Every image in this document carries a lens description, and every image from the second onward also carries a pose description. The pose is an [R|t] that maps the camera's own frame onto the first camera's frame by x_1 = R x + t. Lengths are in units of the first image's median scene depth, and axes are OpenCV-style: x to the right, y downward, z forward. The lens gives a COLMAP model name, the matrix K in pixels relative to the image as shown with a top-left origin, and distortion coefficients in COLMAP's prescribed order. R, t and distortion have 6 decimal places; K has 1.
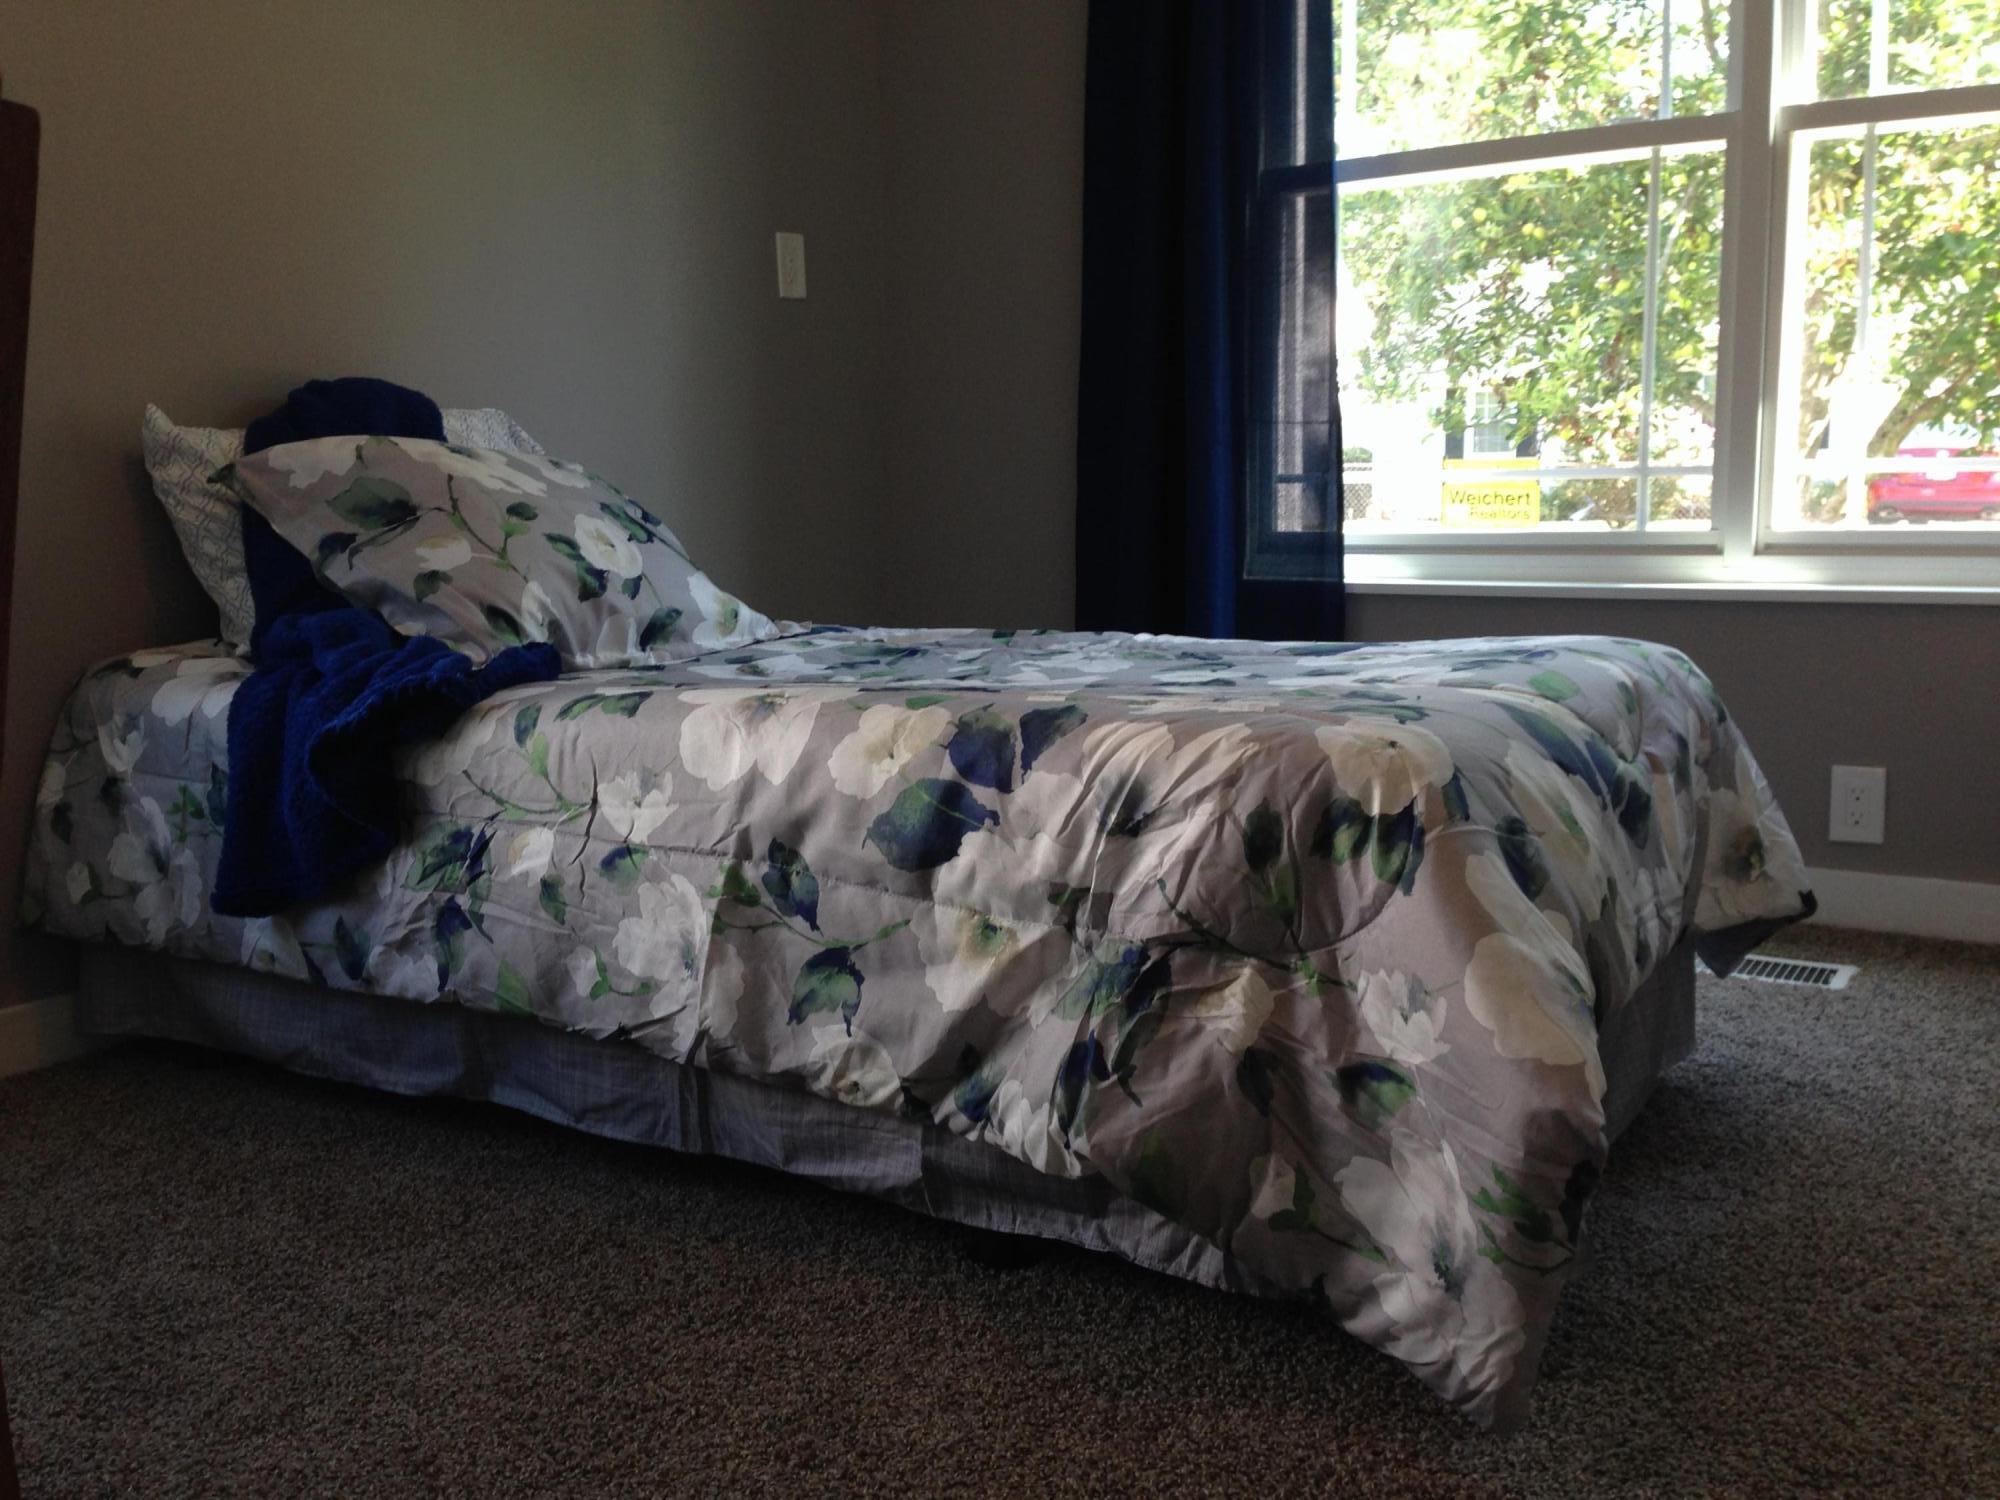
lens RADIAL K [[1871.8, 0, 1001.4], [0, 1871.8, 747.1], [0, 0, 1]] dist [0.074247, 0.000000]
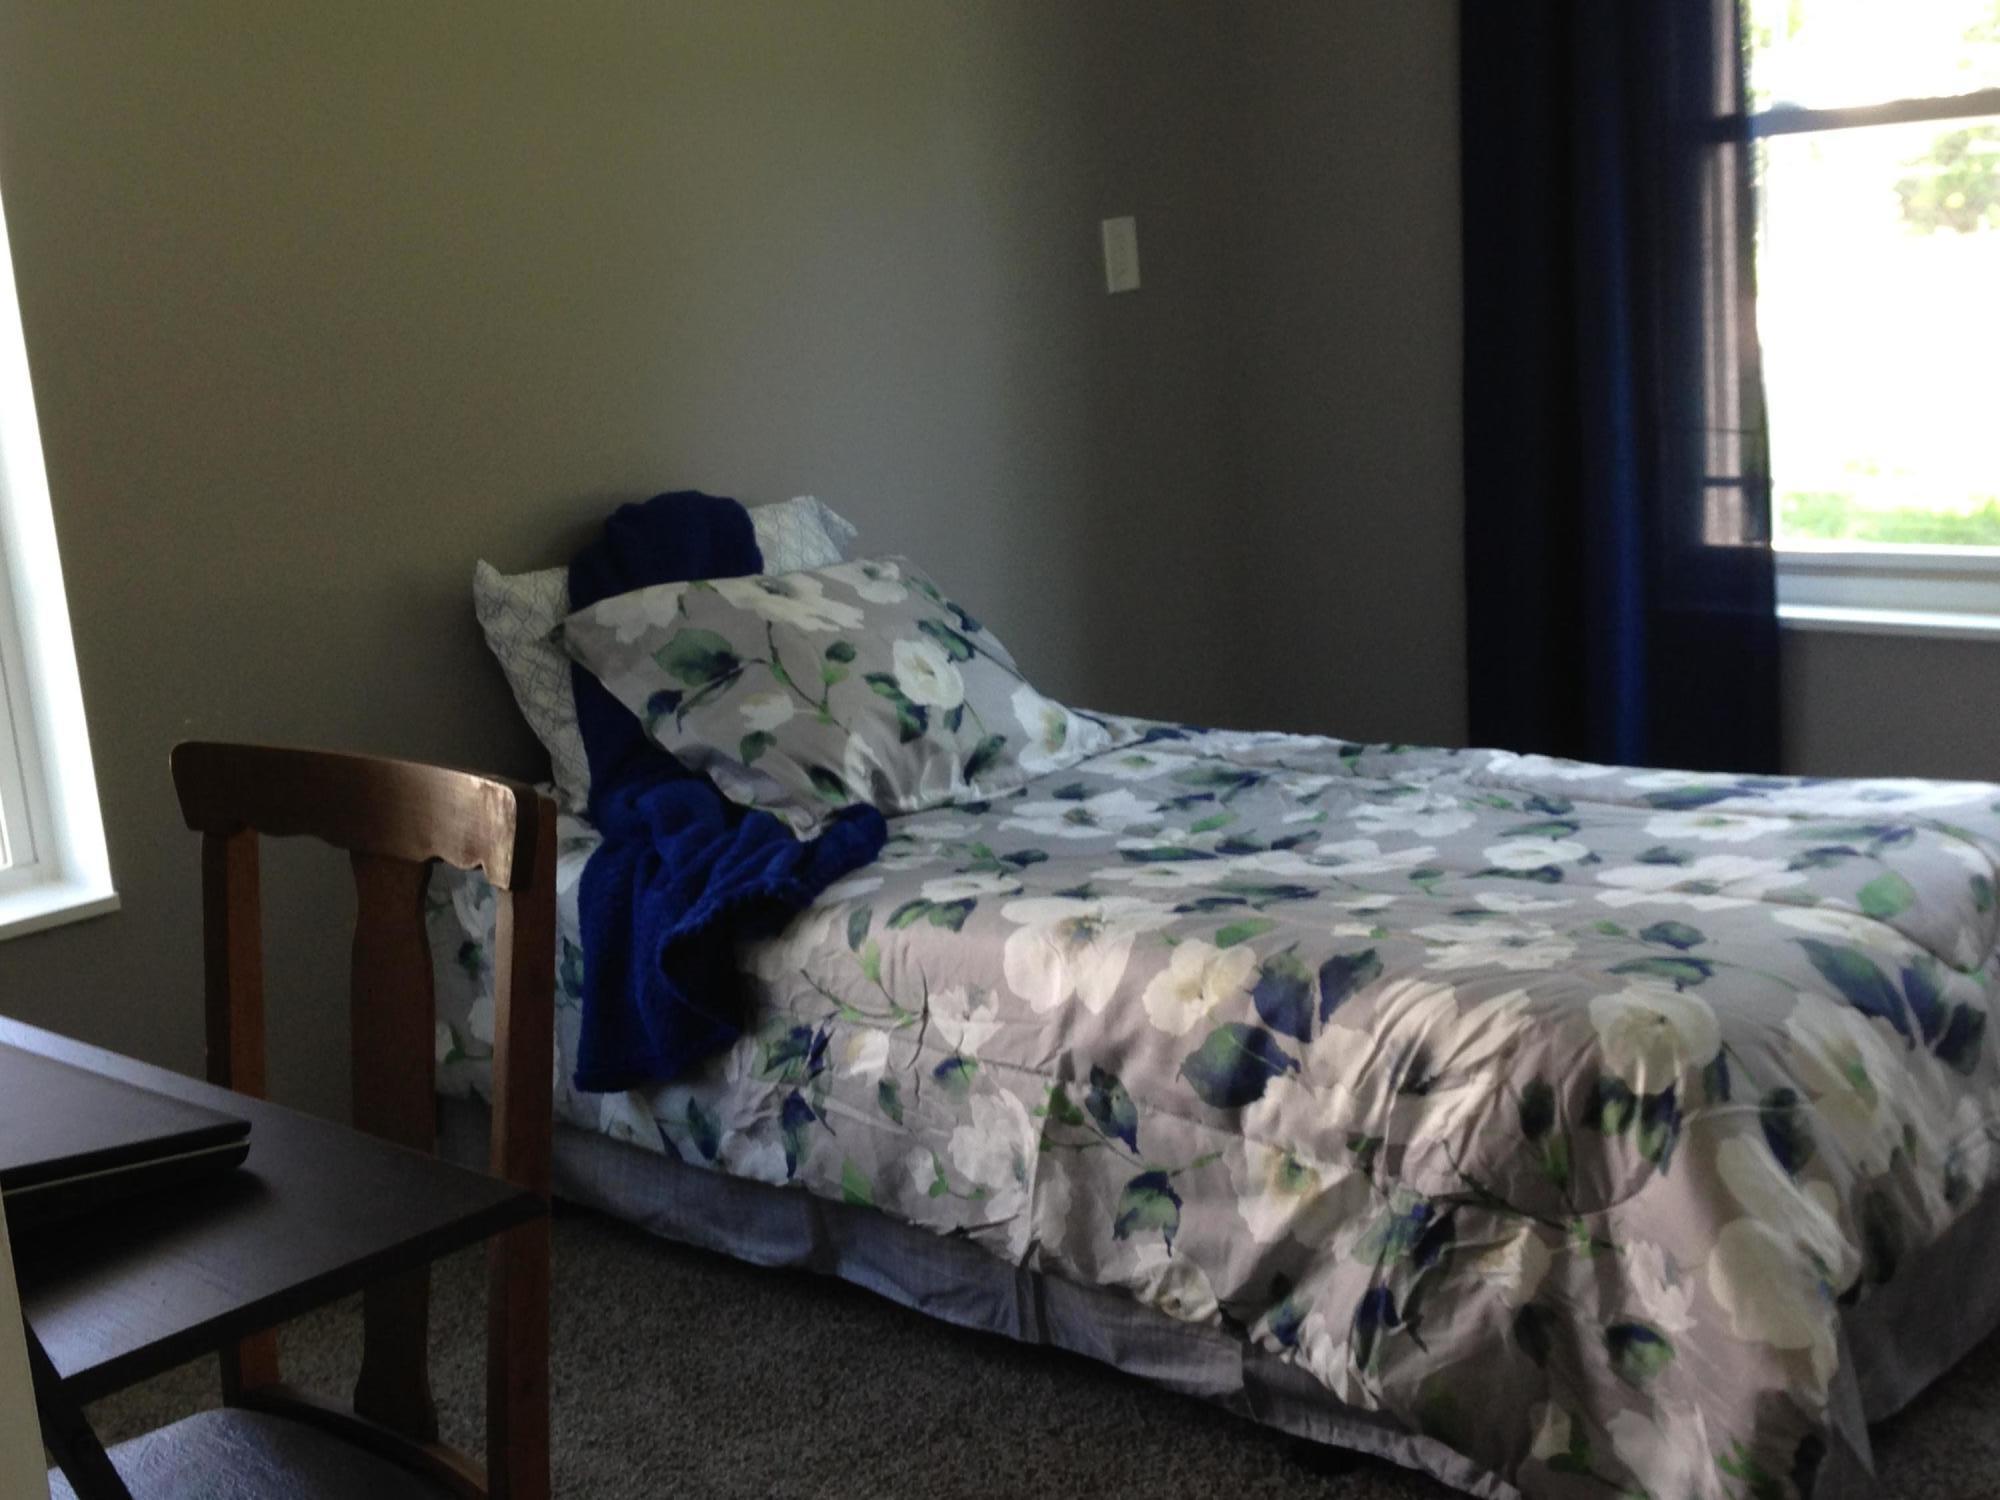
lens RADIAL K [[2663.6, 0, 998.6], [0, 2663.6, 749.6], [0, 0, 1]] dist [0.077230, 0.000000]
pose [[0.982950, -0.021825, -0.182575, 0.100170], [0.035882, 0.996609, 0.074046, -0.233327], [0.180340, -0.079335, 0.980400, -0.448444]]
